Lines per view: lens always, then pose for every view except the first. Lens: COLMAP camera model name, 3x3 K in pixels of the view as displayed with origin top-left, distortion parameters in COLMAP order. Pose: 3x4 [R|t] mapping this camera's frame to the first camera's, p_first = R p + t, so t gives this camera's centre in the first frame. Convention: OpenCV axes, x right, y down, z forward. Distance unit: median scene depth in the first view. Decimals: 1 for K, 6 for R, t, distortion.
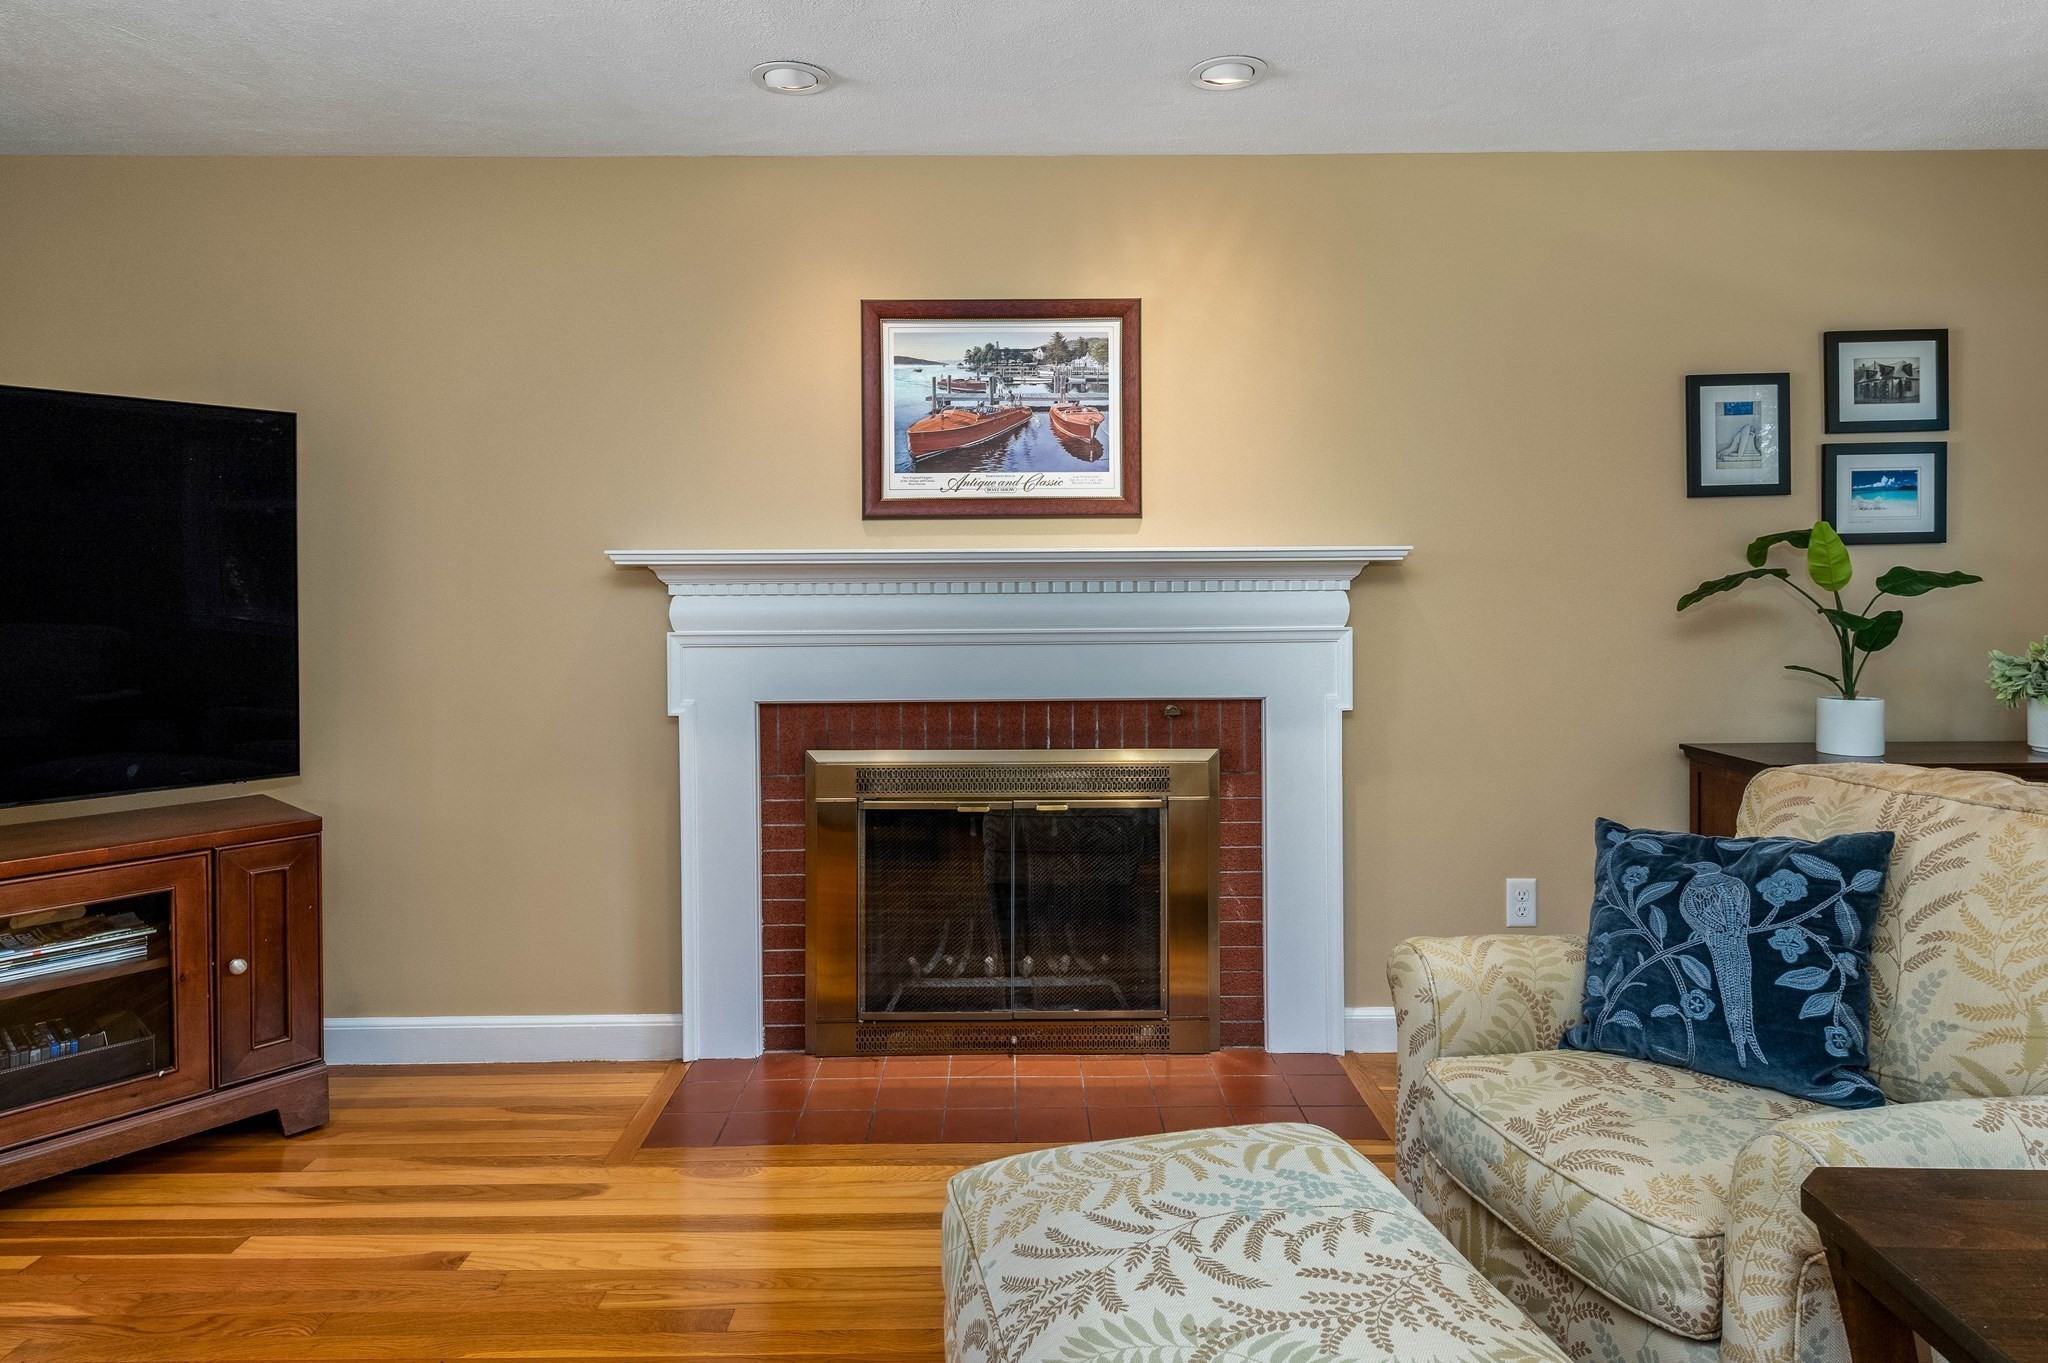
lens RADIAL K [[1176.2, 0, 1023.2], [0, 1176.2, 596.9], [0, 0, 1]] dist [0.004478, -0.000252]
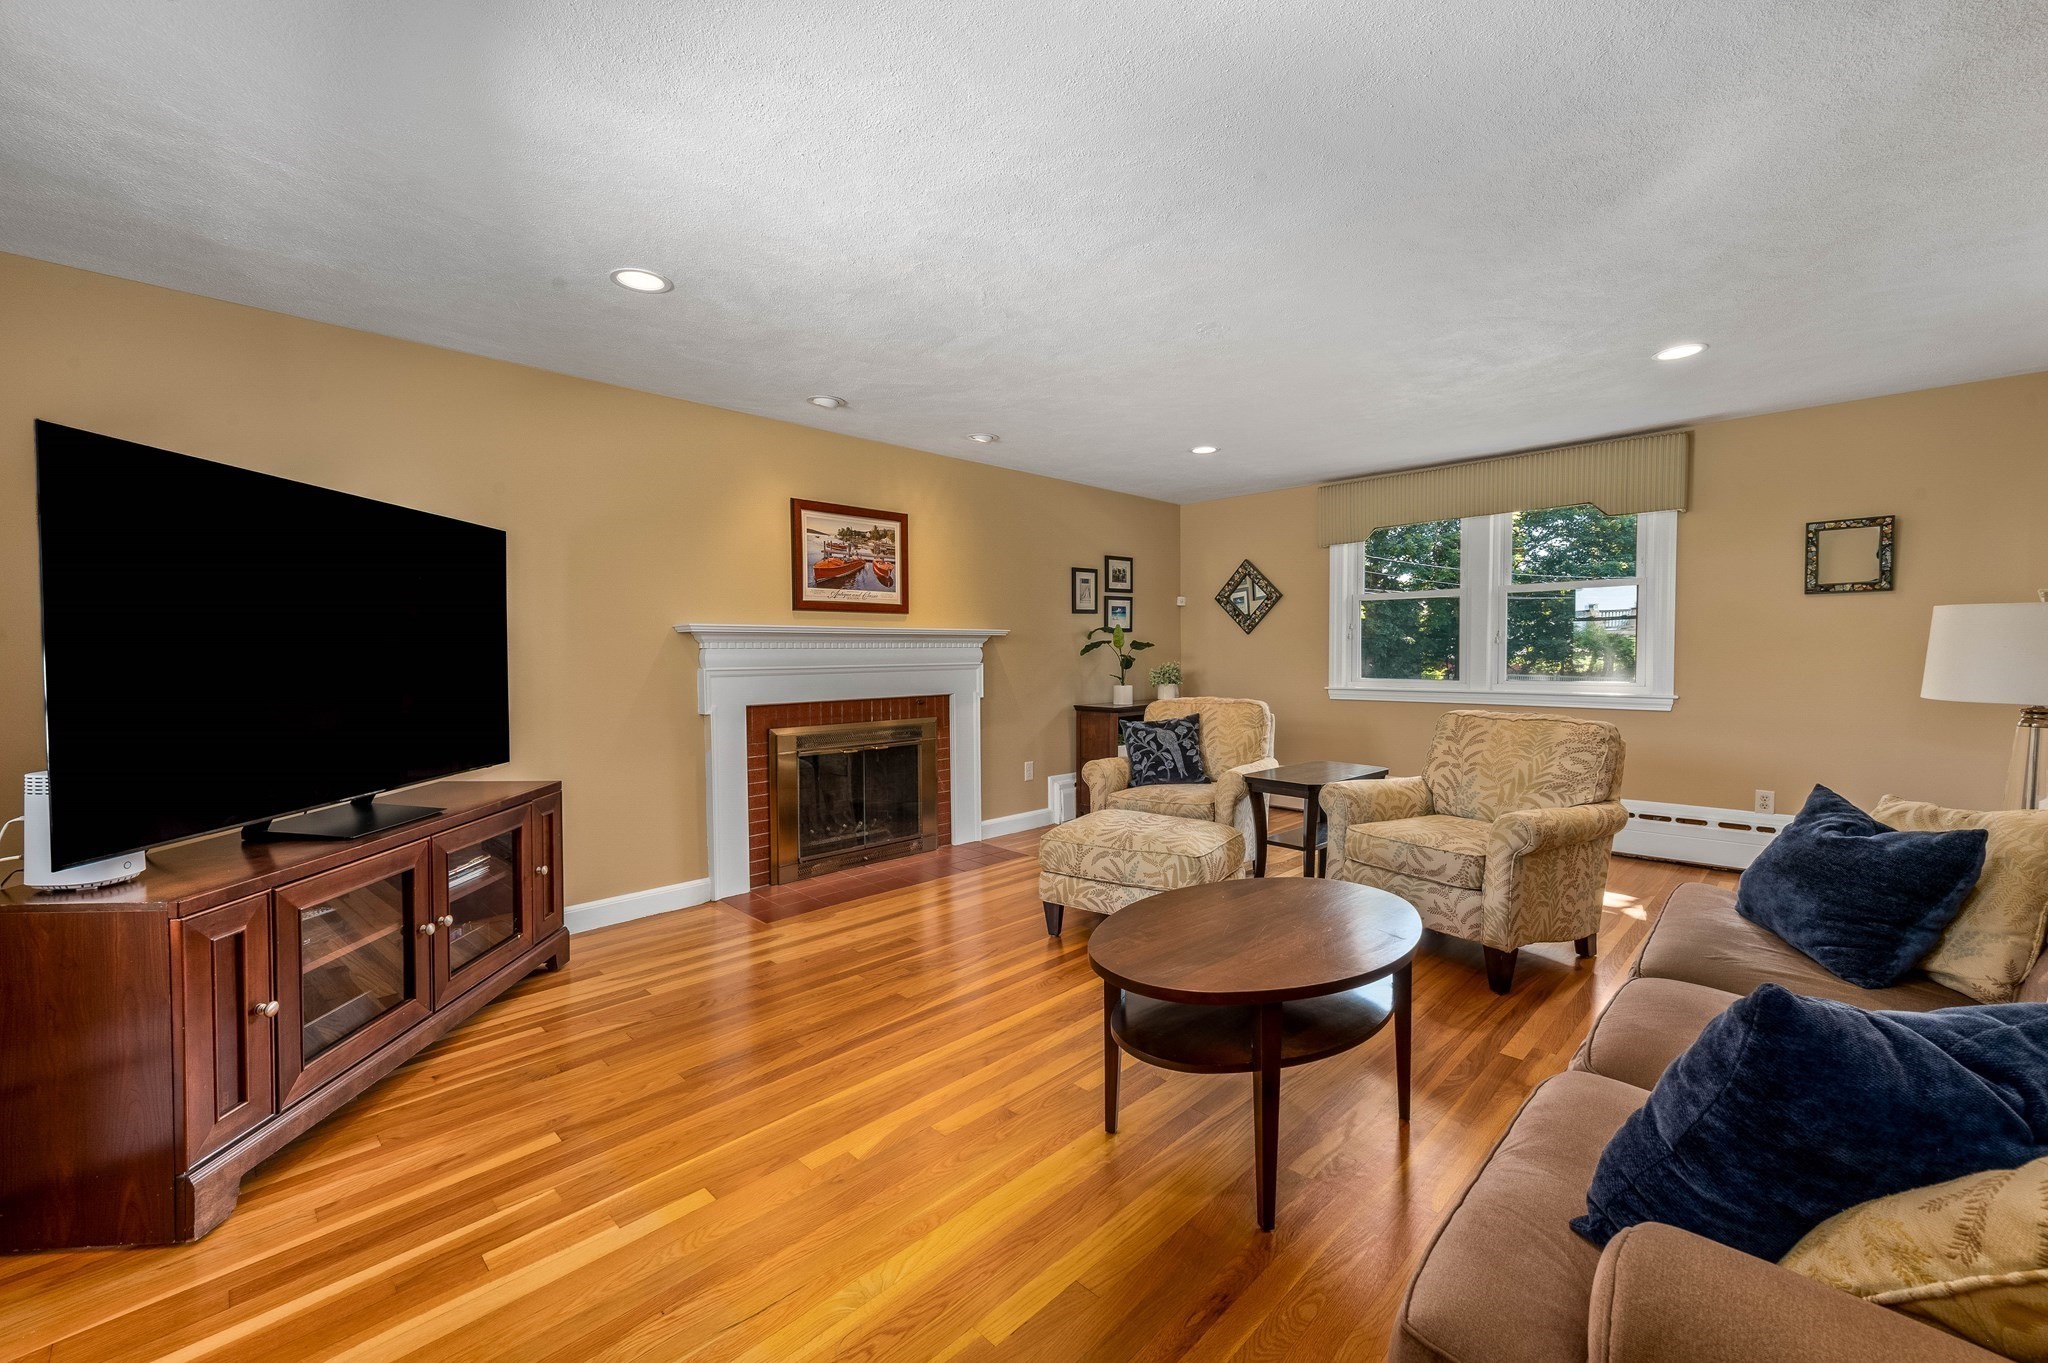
lens RADIAL K [[830.0, 0, 1024.0], [0, 830.0, 681.5], [0, 0, 1]] dist [0.001972, 0.000206]
pose [[0.708554, -0.024315, 0.705238, -0.843424], [0.002624, 0.999490, 0.031823, 0.009759], [-0.705652, -0.020698, 0.708256, -0.254998]]
